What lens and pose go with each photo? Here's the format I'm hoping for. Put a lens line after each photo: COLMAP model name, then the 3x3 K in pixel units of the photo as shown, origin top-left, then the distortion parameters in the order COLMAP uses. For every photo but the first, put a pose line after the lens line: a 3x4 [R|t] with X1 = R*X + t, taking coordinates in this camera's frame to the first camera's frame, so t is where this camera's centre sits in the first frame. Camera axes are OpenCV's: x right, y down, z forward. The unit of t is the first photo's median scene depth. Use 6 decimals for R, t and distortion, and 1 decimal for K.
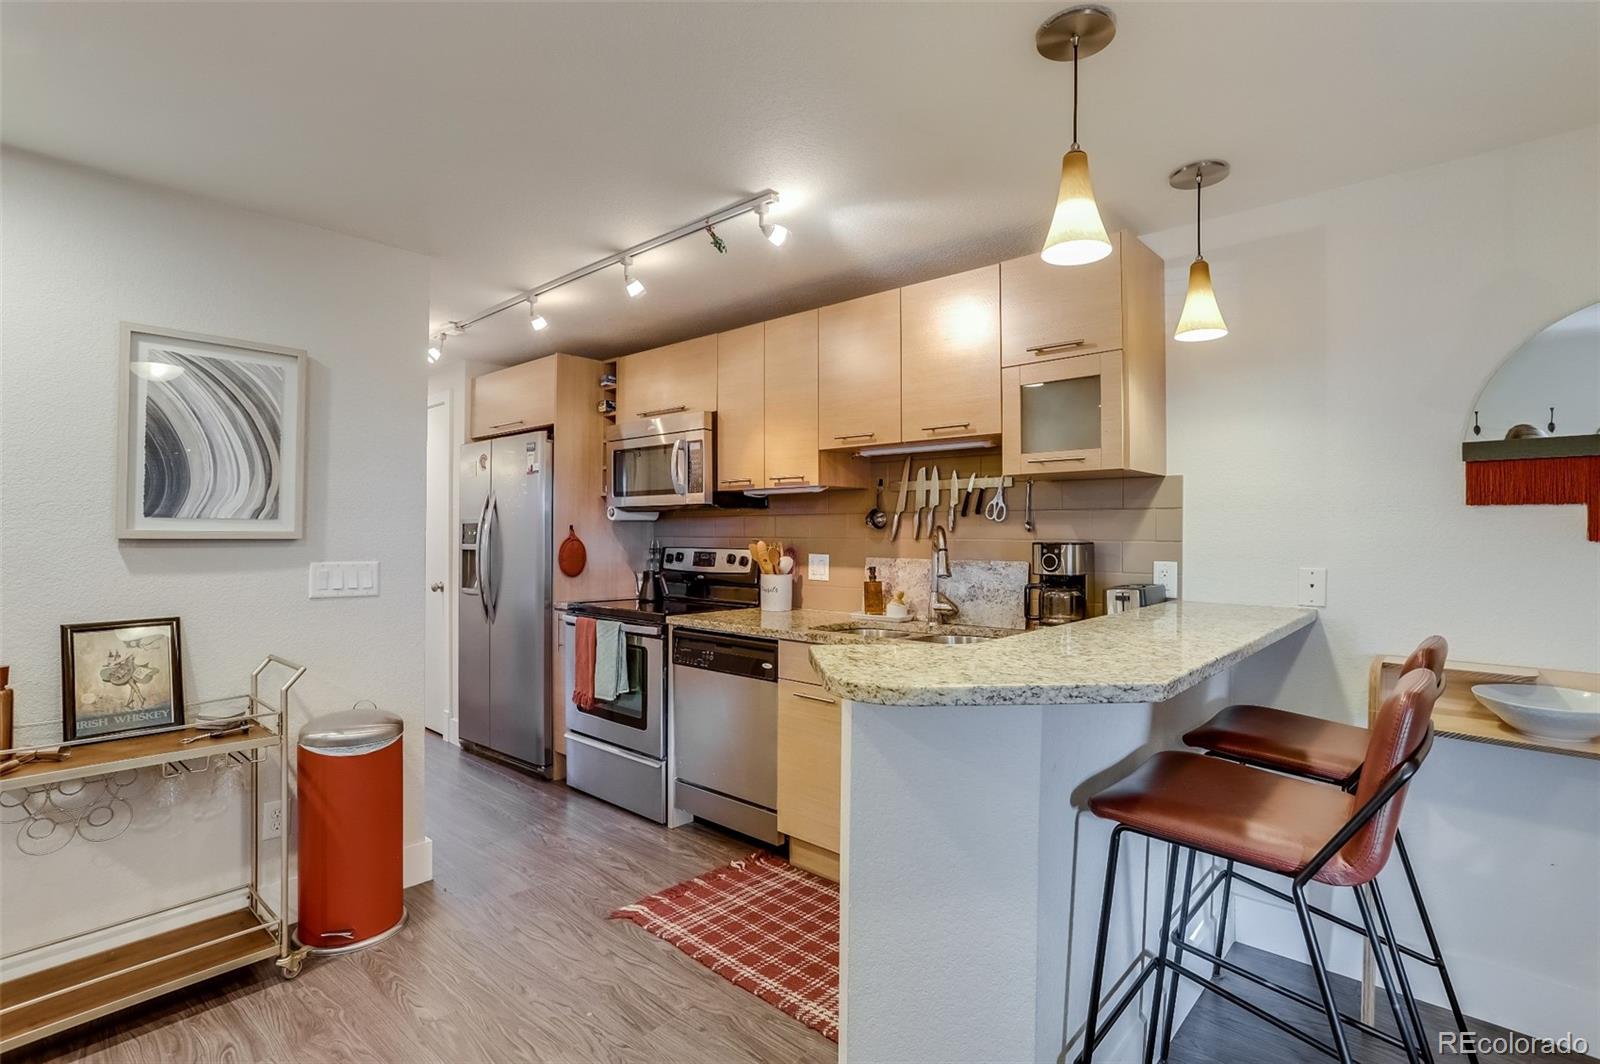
lens RADIAL K [[774.2, 0, 800.2], [0, 774.2, 526.3], [0, 0, 1]] dist [-0.047184, 0.026915]
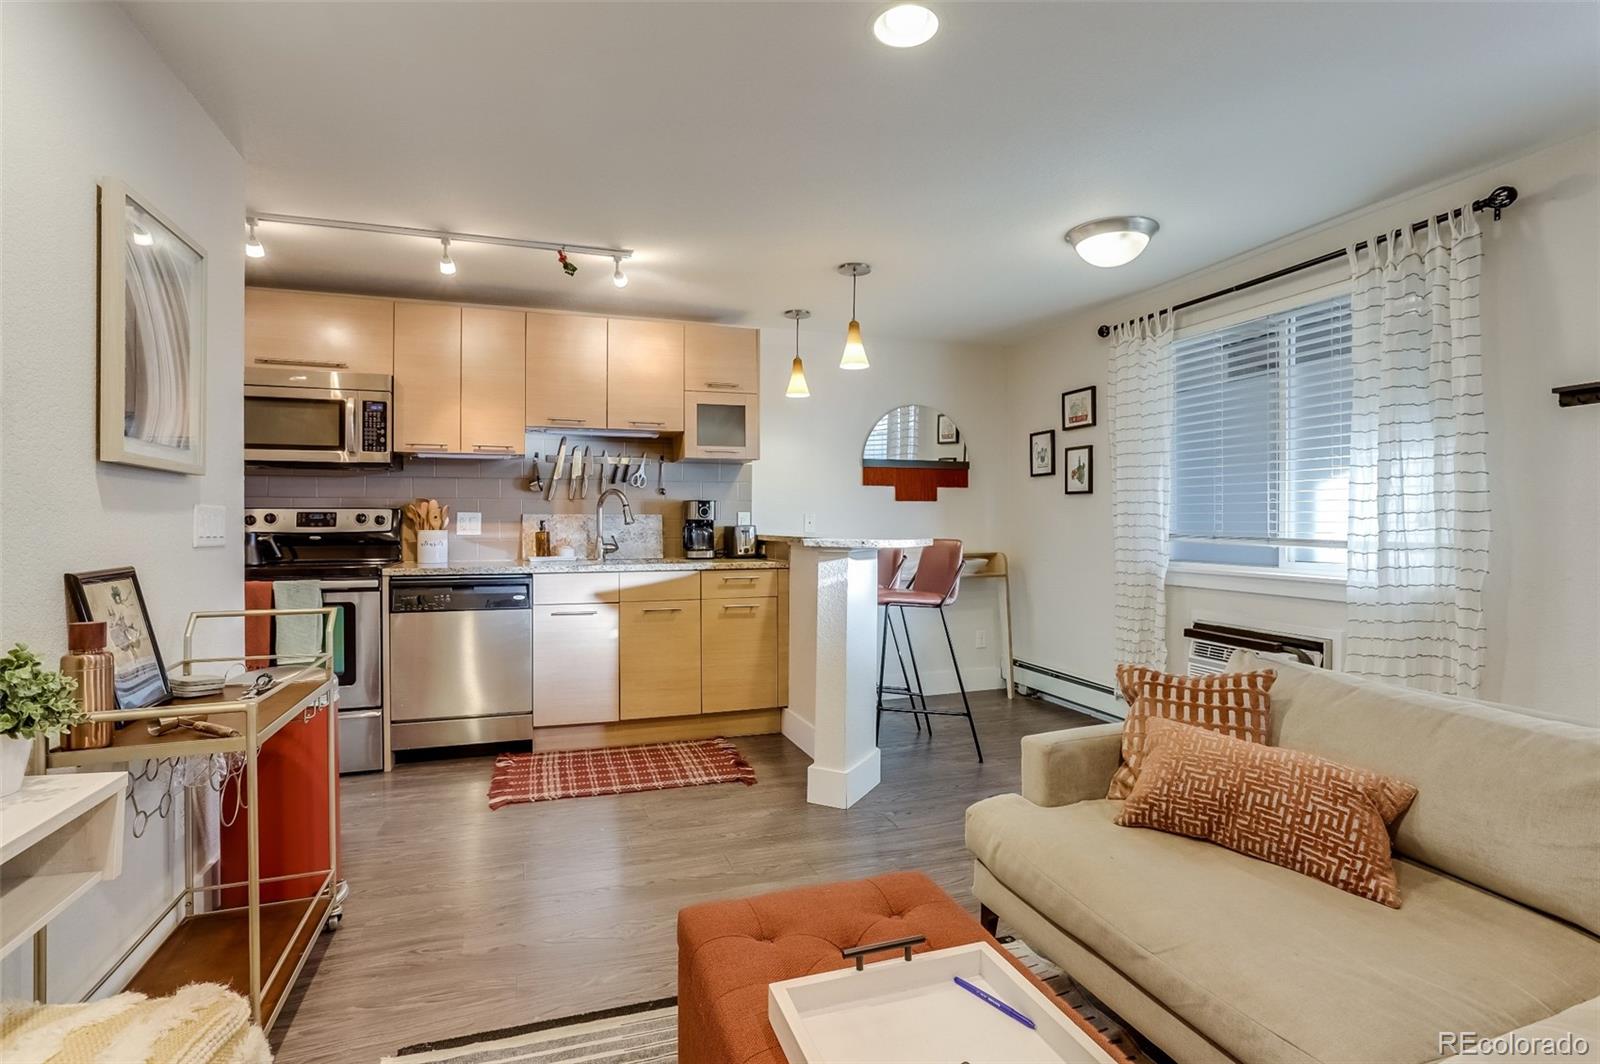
lens RADIAL K [[774.2, 0, 795.1], [0, 774.2, 522.7], [0, 0, 1]] dist [-0.047184, 0.026915]
pose [[0.485471, -0.002390, 0.874250, -0.915794], [-0.005630, 0.999967, 0.005860, 0.051297], [-0.874235, -0.007767, 0.485441, 0.016679]]
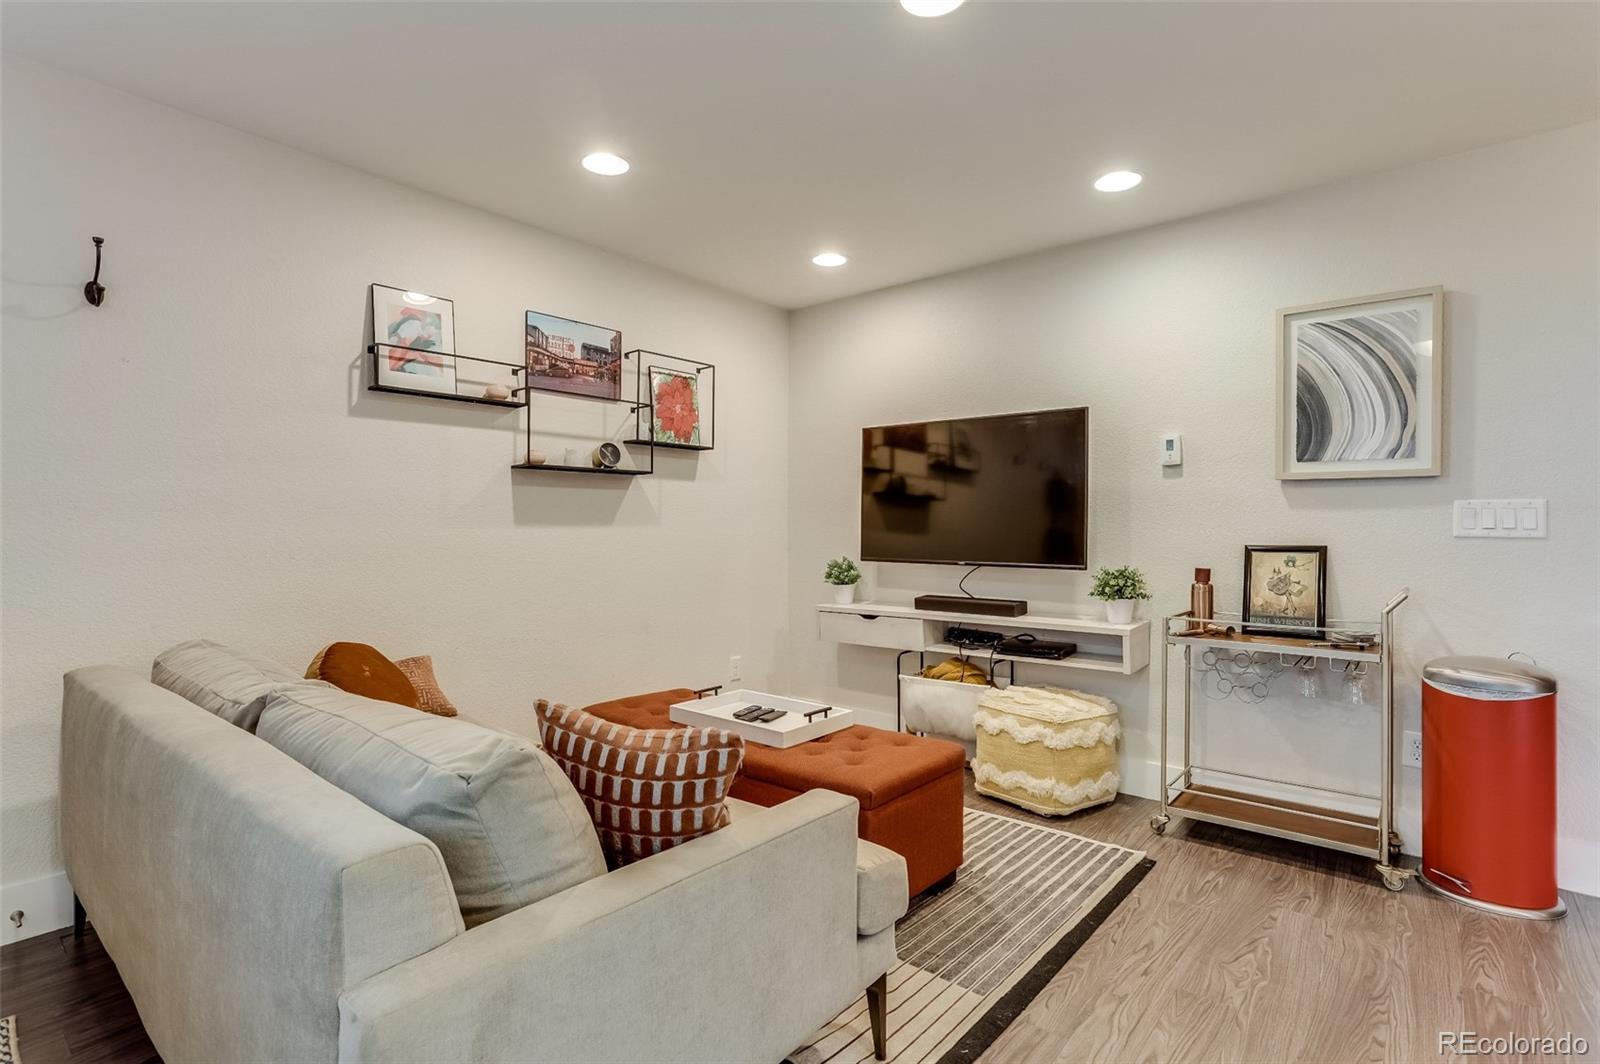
lens RADIAL K [[774.2, 0, 796.1], [0, 774.2, 522.2], [0, 0, 1]] dist [-0.047184, 0.026915]
pose [[0.033191, -0.008312, -0.999414, 0.261499], [0.006023, 0.999949, -0.008116, 0.068626], [0.999431, -0.005750, 0.033240, 0.109278]]
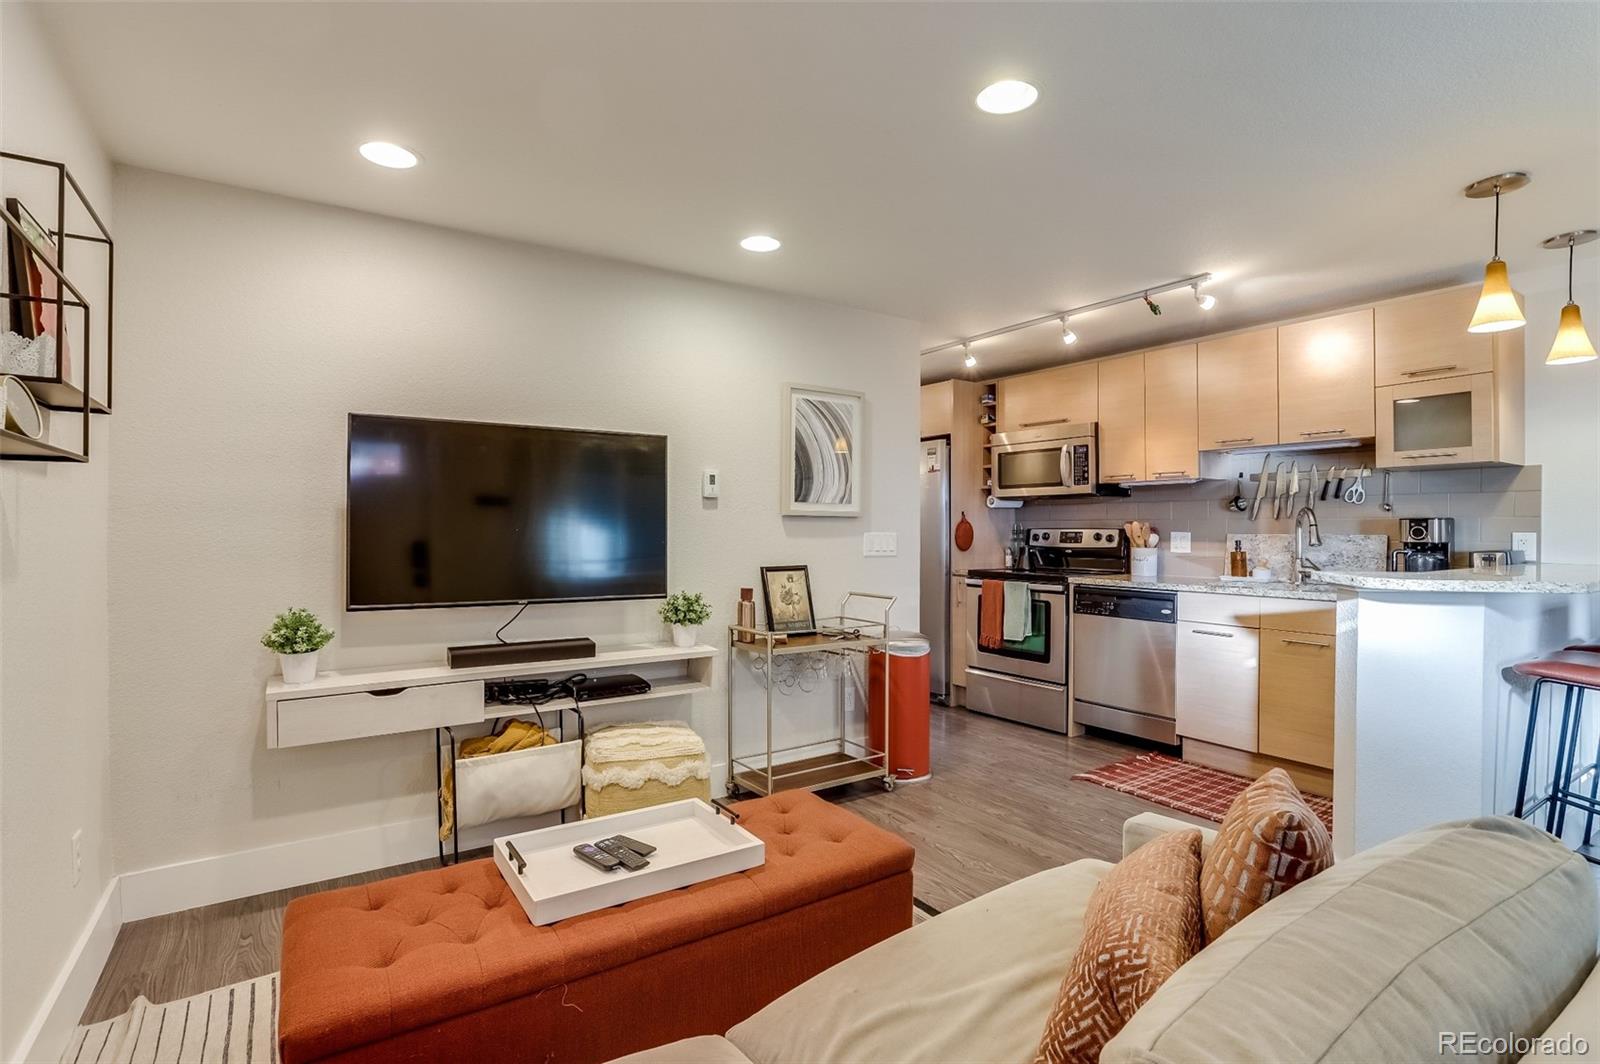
lens RADIAL K [[774.2, 0, 801.6], [0, 774.2, 525.8], [0, 0, 1]] dist [-0.047184, 0.026915]
pose [[0.971607, -0.000618, -0.236601, -0.348110], [0.001626, 0.999990, 0.004065, 0.023913], [0.236597, -0.004334, 0.971598, -0.454258]]
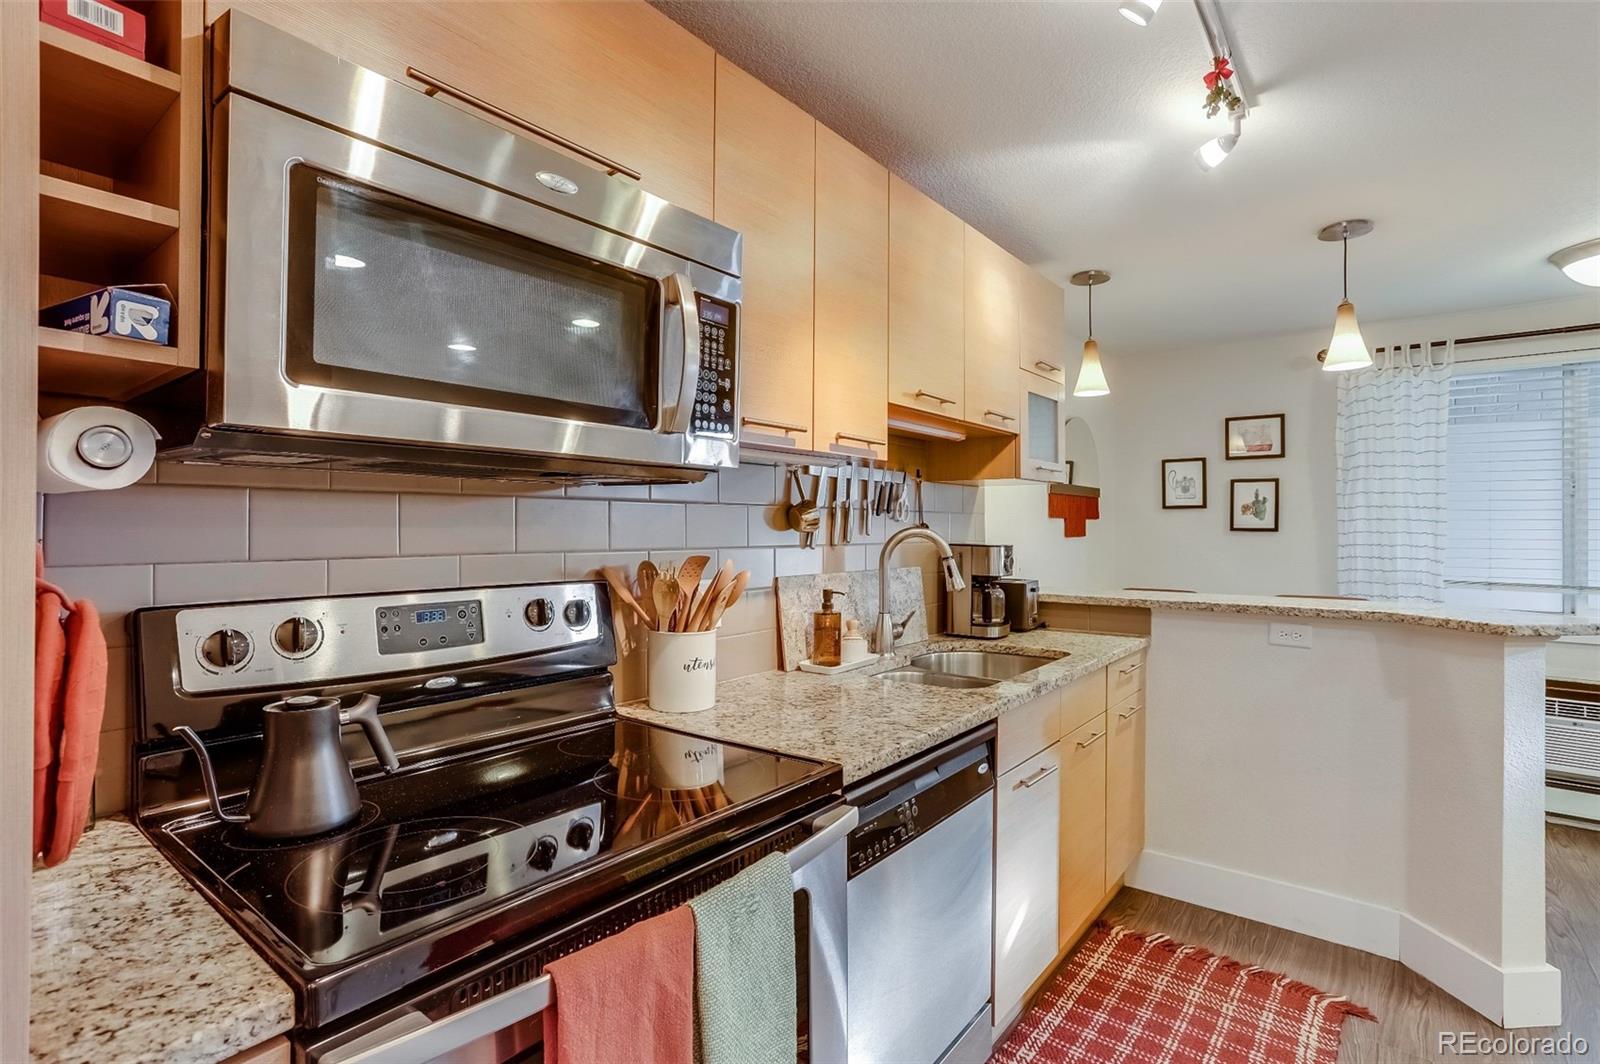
lens RADIAL K [[774.2, 0, 800.1], [0, 774.2, 524.6], [0, 0, 1]] dist [-0.047184, 0.026915]
pose [[-0.065077, 0.003924, 0.997873, -0.619703], [-0.008411, 0.999955, -0.004481, 0.000592], [-0.997845, -0.008684, -0.065041, 1.190603]]
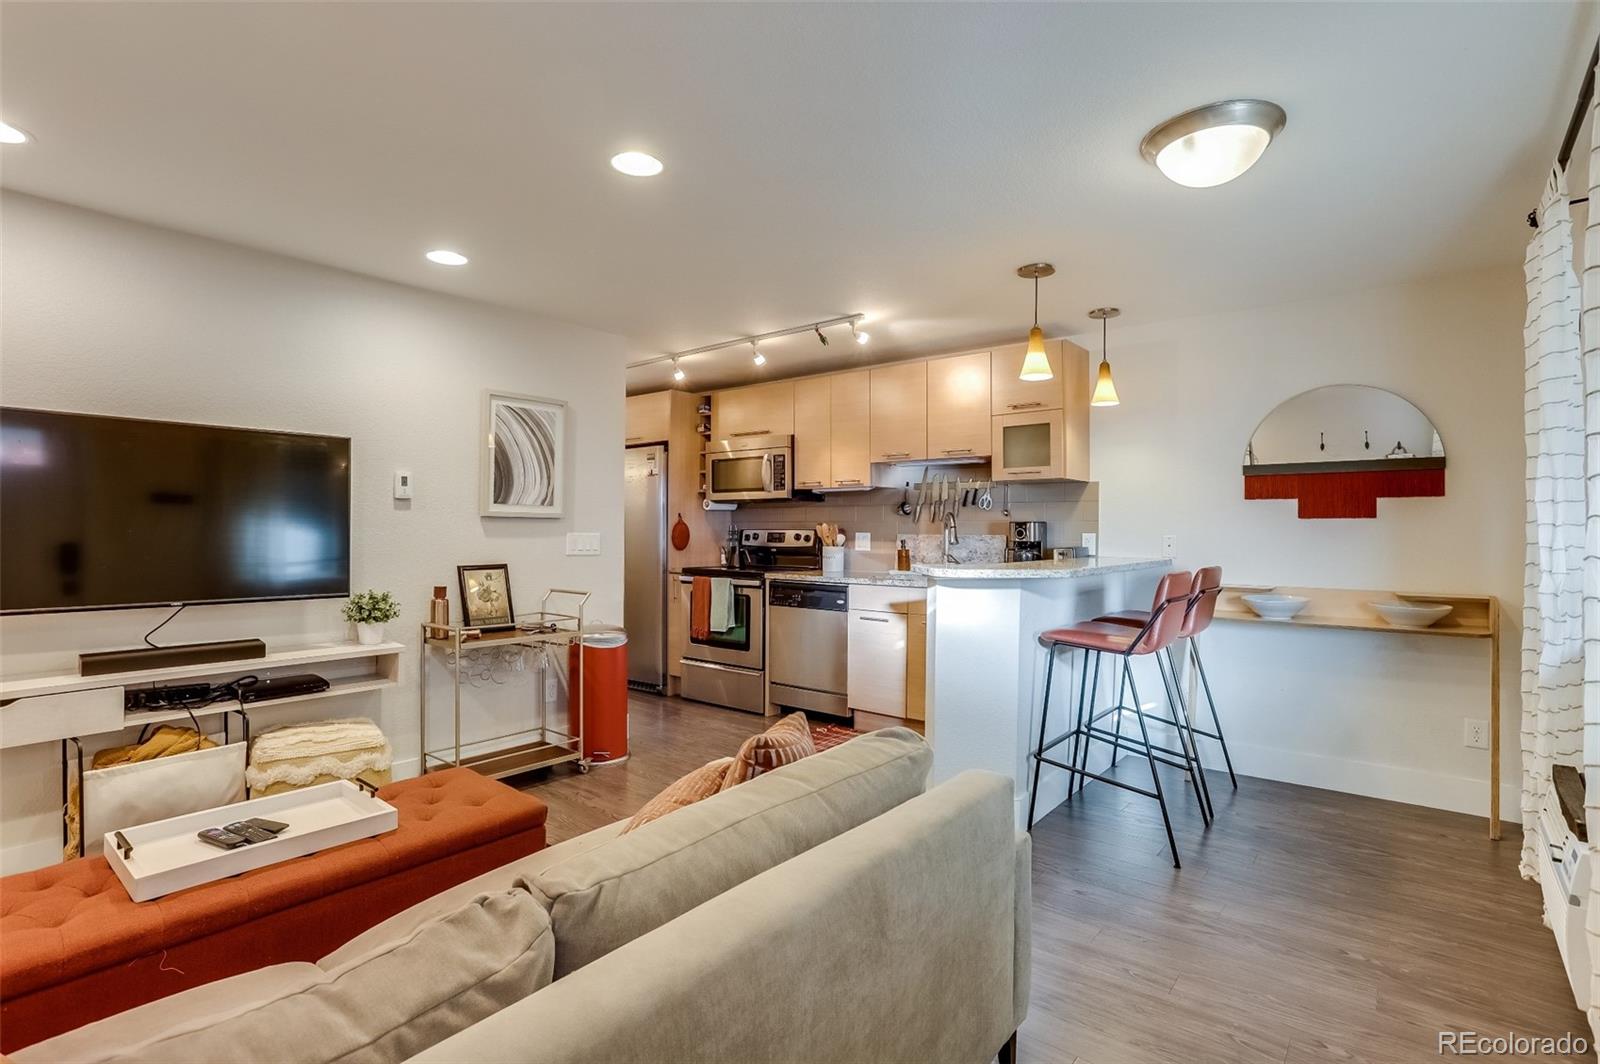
lens RADIAL K [[774.2, 0, 799.6], [0, 774.2, 525.5], [0, 0, 1]] dist [-0.047184, 0.026915]
pose [[0.998966, 0.002487, 0.045391, -0.198408], [-0.002619, 0.999992, 0.002858, 0.022570], [-0.045383, -0.002974, 0.998965, -0.559781]]
